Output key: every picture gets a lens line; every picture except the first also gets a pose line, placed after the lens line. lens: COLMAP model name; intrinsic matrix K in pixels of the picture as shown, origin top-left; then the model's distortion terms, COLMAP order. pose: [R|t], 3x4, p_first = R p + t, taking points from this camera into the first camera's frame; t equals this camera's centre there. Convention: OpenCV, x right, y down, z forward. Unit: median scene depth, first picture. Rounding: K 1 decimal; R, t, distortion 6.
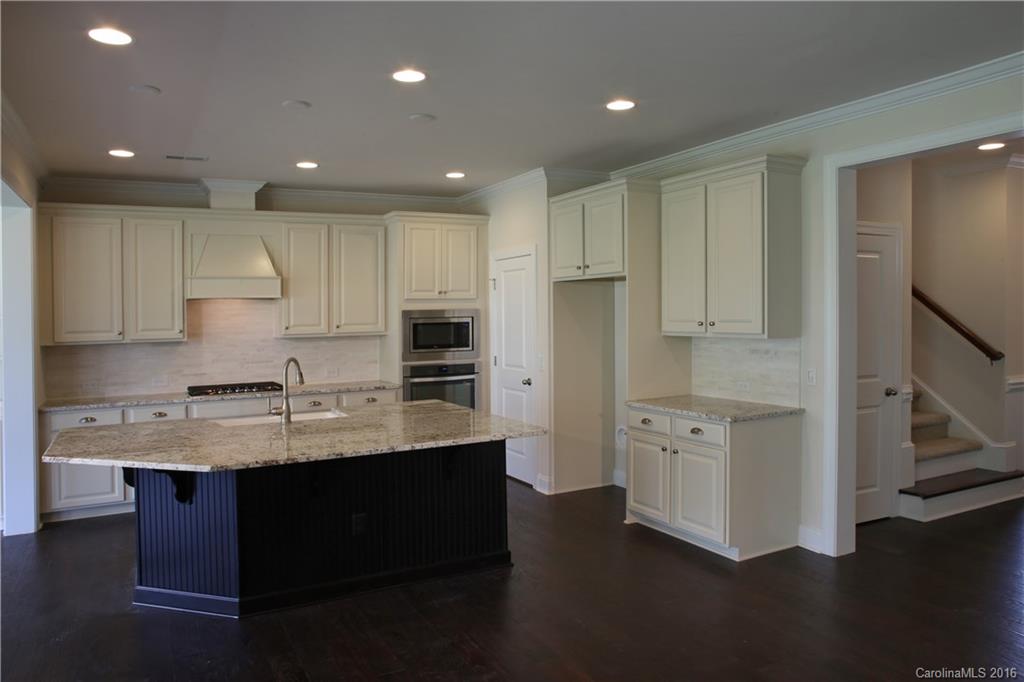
lens RADIAL K [[761.6, 0, 589.6], [0, 761.6, 310.6], [0, 0, 1]] dist [-0.111062, 0.083048]
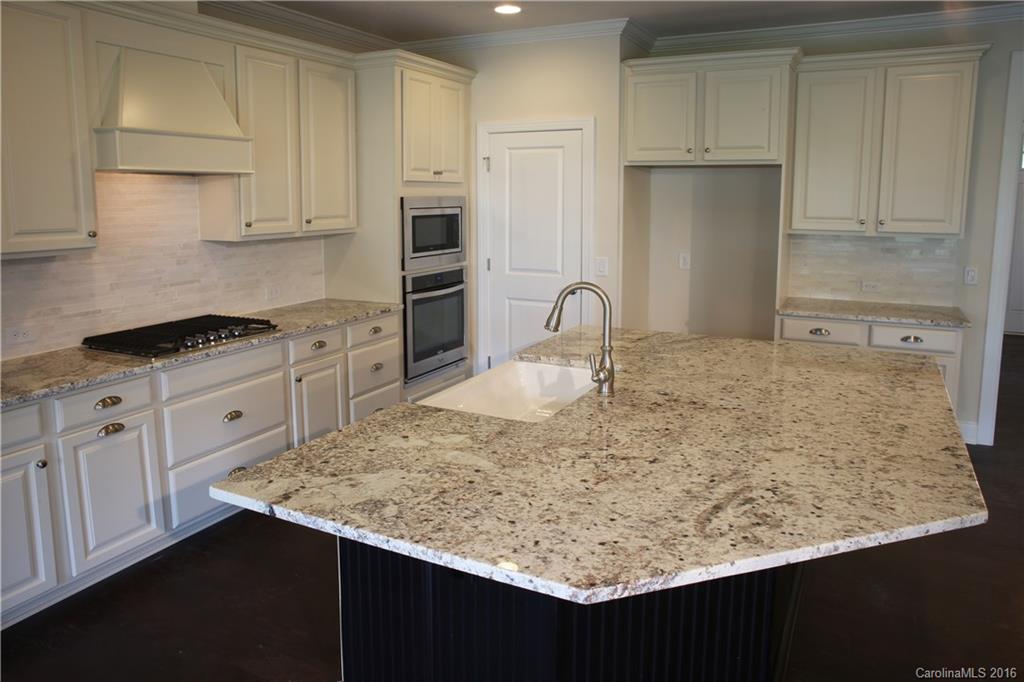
lens RADIAL K [[709.6, 0, 527.6], [0, 709.6, 285.4], [0, 0, 1]] dist [-0.070305, 0.039627]
pose [[0.835997, -0.051298, 0.546330, -0.561033], [-0.015010, 0.993110, 0.116216, 0.003017], [-0.548528, -0.105357, 0.829468, 0.433048]]
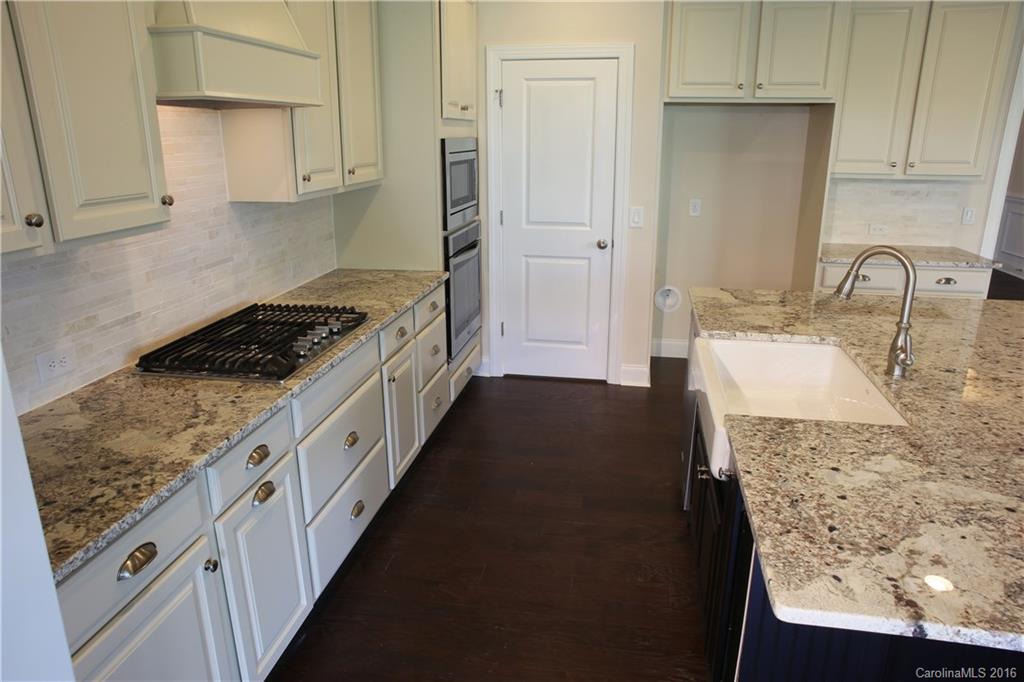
lens RADIAL K [[699.5, 0, 501.6], [0, 699.5, 341.1], [0, 0, 1]] dist [-0.099427, 0.072617]
pose [[0.659017, -0.197984, 0.725602, -0.681858], [-0.011148, 0.962056, 0.272626, 0.003647], [-0.752045, -0.187754, 0.631804, 0.682376]]
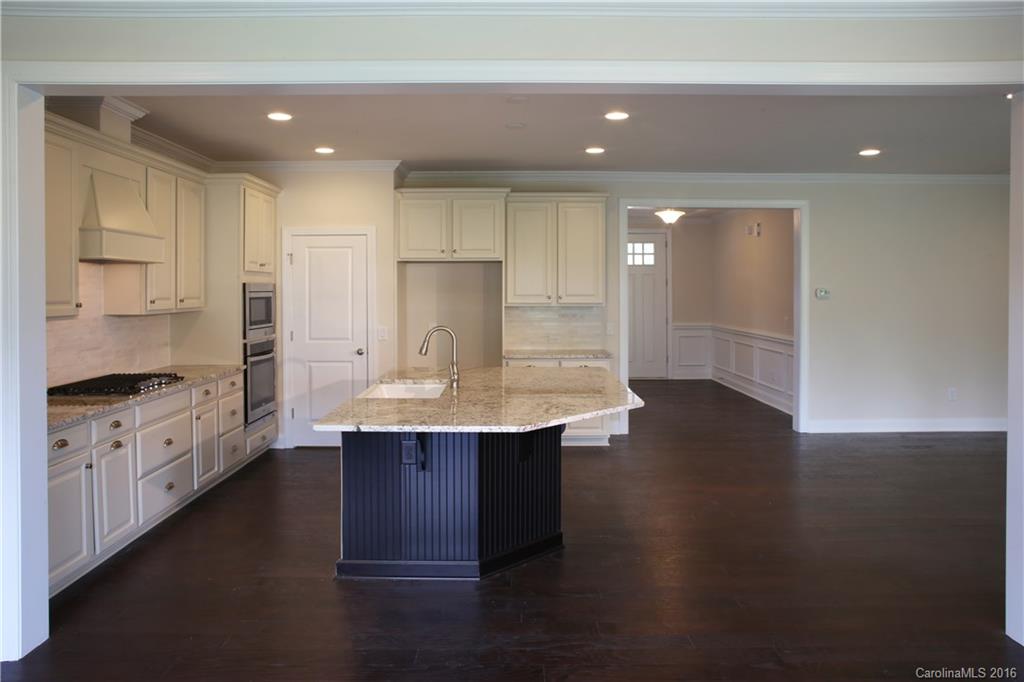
lens RADIAL K [[709.6, 0, 527.6], [0, 709.6, 285.4], [0, 0, 1]] dist [-0.070305, 0.039627]
pose [[0.478480, 0.022165, 0.877819, -0.909922], [-0.005402, 0.999737, -0.022299, 0.021633], [-0.878082, 0.005928, 0.478474, 0.329309]]
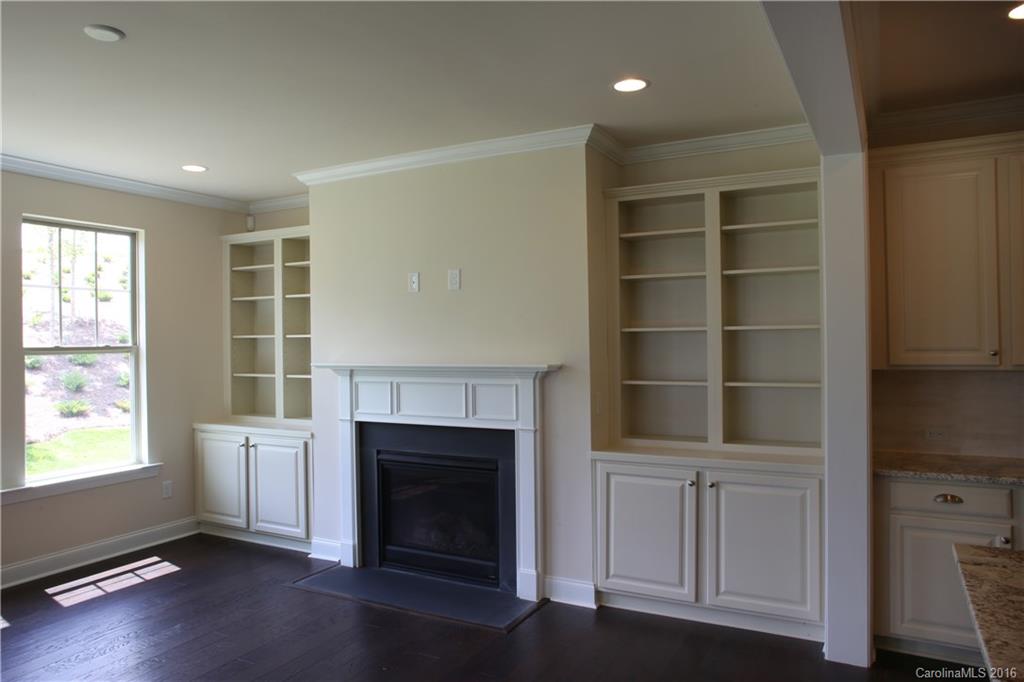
lens RADIAL K [[738.2, 0, 485.7], [0, 738.2, 329.5], [0, 0, 1]] dist [-0.099988, 0.077207]
pose [[0.501915, 0.004293, -0.864906, -0.334275], [0.000977, 0.999984, 0.005531, 0.007900], [0.864916, -0.003621, 0.501903, 0.350488]]
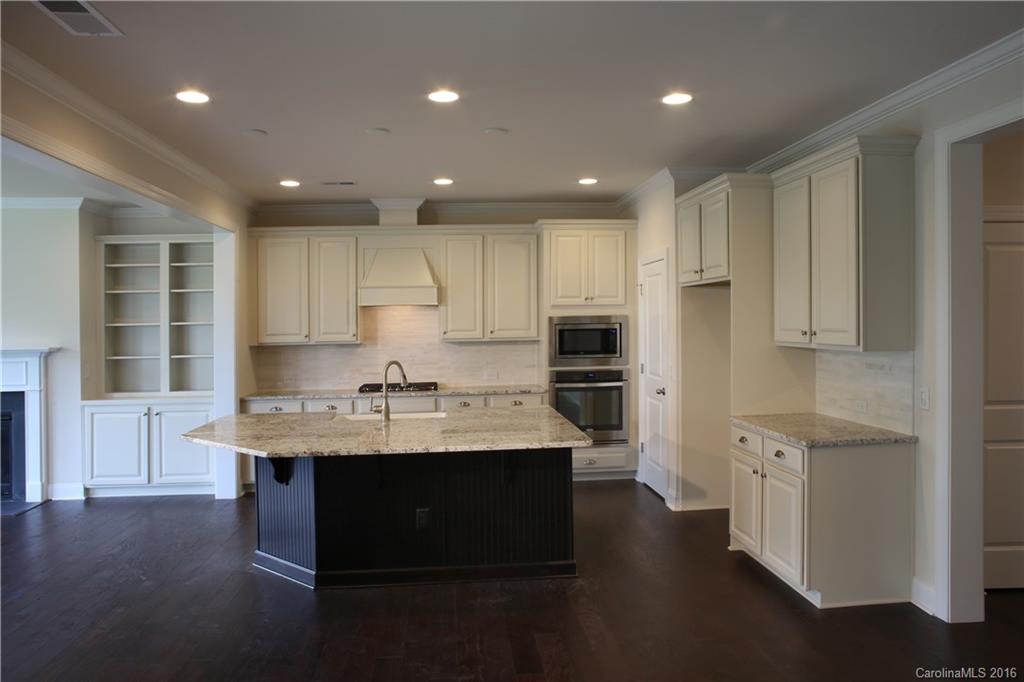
lens RADIAL K [[788.8, 0, 558.3], [0, 788.8, 307.2], [0, 0, 1]] dist [-0.091081, 0.086903]
pose [[0.905997, -0.003579, -0.423270, 0.237124], [0.000400, 0.999971, -0.007600, -0.005342], [0.423285, 0.006717, 0.905972, 0.046500]]
